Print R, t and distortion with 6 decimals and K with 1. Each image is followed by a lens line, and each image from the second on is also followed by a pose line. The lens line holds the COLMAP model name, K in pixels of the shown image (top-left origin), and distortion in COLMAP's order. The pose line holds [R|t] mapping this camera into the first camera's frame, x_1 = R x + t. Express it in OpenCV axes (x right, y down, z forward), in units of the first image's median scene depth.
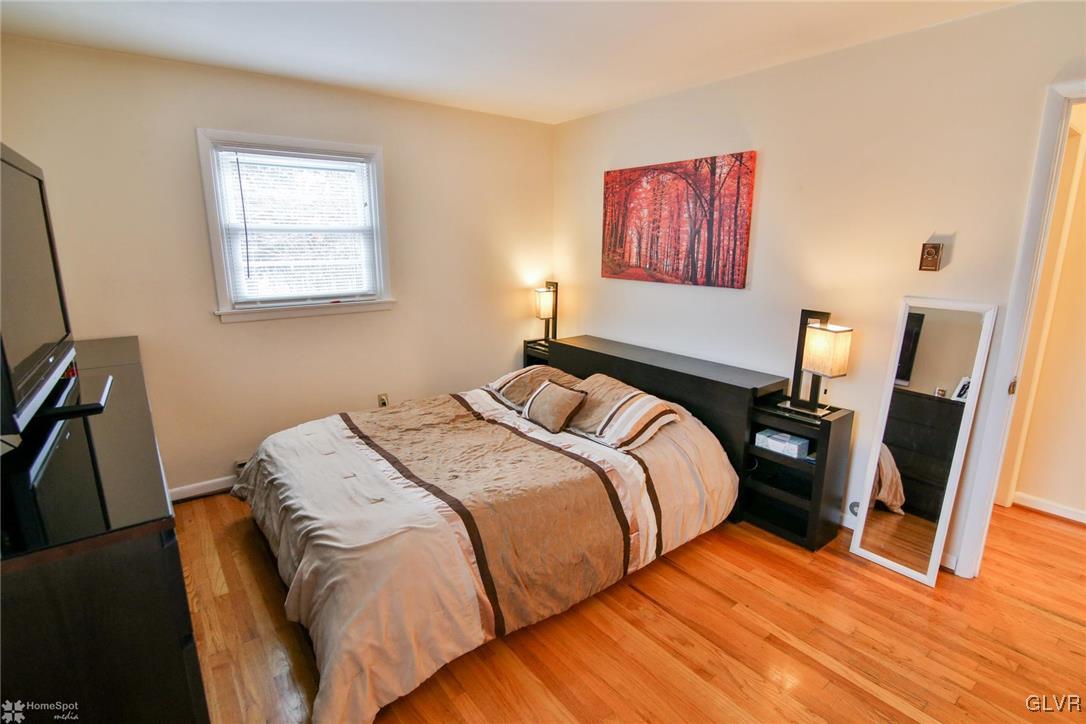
lens RADIAL K [[533.7, 0, 543.7], [0, 533.7, 359.1], [0, 0, 1]] dist [-0.010342, -0.001440]
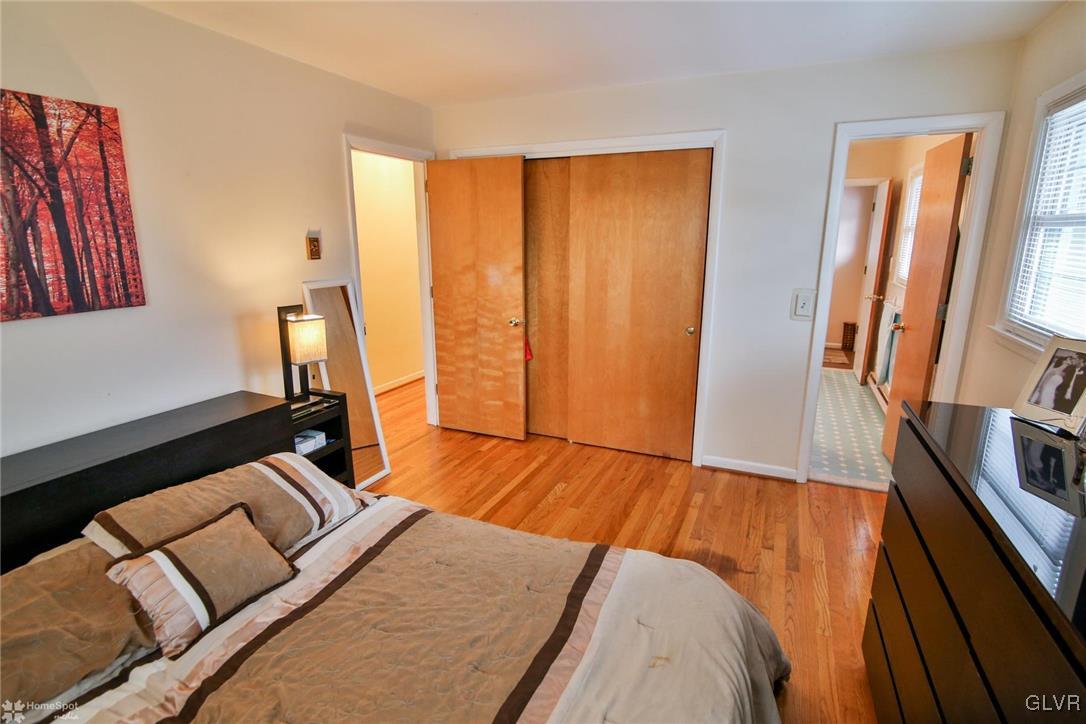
lens RADIAL K [[533.7, 0, 548.3], [0, 533.7, 358.2], [0, 0, 1]] dist [-0.010342, -0.001440]
pose [[-0.475181, -0.199811, 0.856901, -0.505041], [0.194914, 0.925775, 0.323958, -0.190622], [-0.858028, 0.320960, -0.400964, 0.844617]]
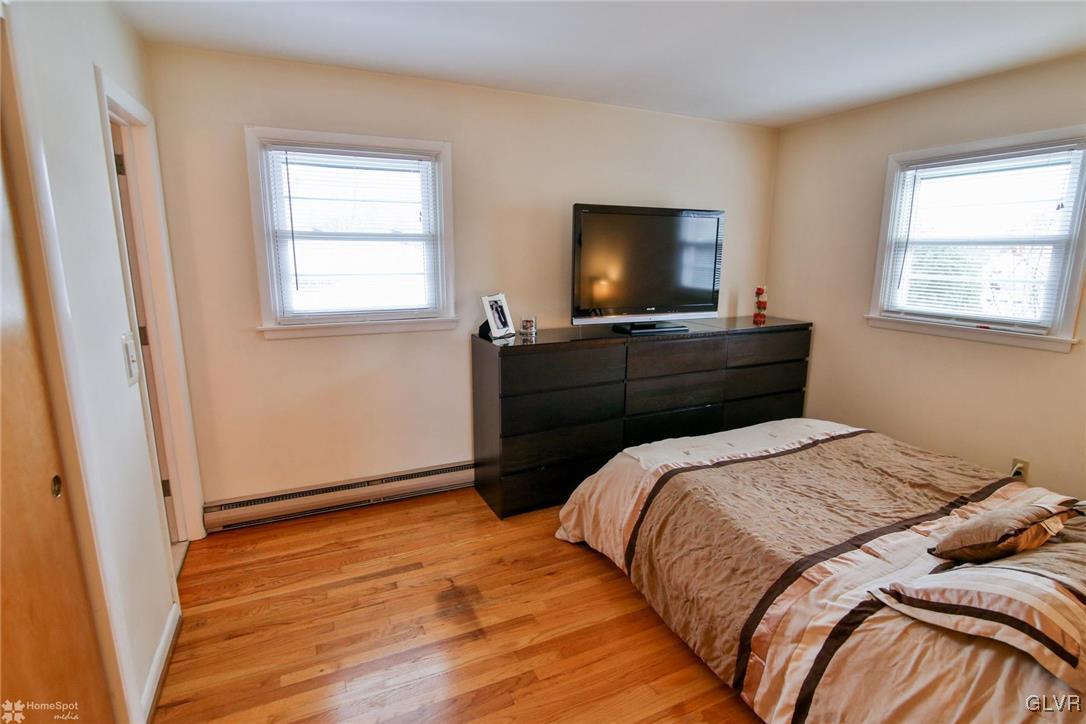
lens RADIAL K [[533.7, 0, 551.8], [0, 533.7, 361.9], [0, 0, 1]] dist [-0.010342, -0.001440]
pose [[-0.214202, 0.195641, -0.956996, 0.629087], [-0.221441, 0.944502, 0.242651, -0.119966], [0.951358, 0.263895, -0.158992, 0.560489]]
